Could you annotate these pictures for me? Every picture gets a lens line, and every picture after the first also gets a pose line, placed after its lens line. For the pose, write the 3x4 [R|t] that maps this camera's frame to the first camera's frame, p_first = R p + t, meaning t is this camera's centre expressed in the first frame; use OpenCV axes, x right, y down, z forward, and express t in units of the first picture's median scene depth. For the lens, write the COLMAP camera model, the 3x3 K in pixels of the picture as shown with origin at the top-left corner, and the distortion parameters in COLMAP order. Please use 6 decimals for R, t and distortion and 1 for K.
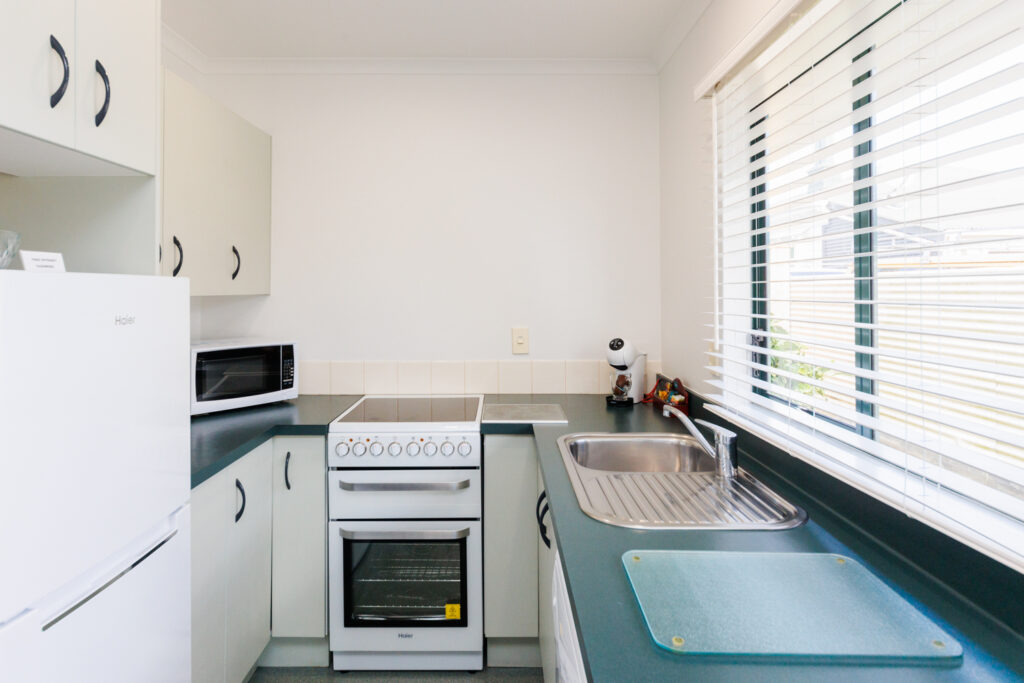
lens RADIAL K [[583.4, 0, 503.7], [0, 583.4, 339.3], [0, 0, 1]] dist [0.000678, -0.000392]
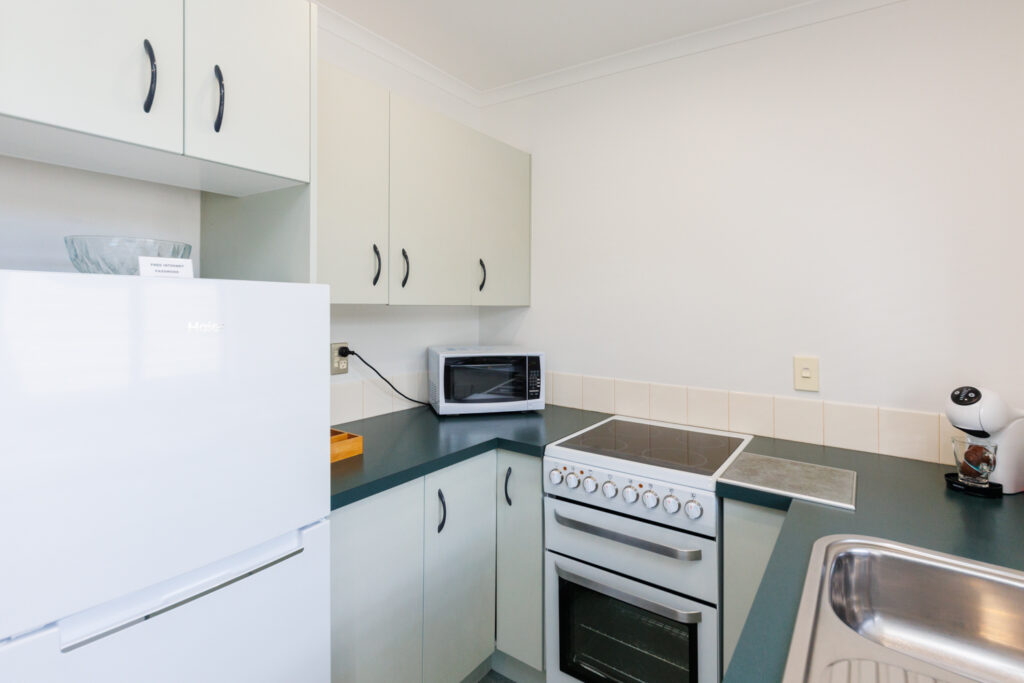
lens RADIAL K [[503.5, 0, 514.3], [0, 503.5, 311.0], [0, 0, 1]] dist [-0.003002, -0.000153]
pose [[0.822984, 0.027762, -0.567386, 0.102778], [-0.068350, 0.996388, -0.050387, -0.023753], [0.563938, 0.080248, 0.821909, 0.282669]]
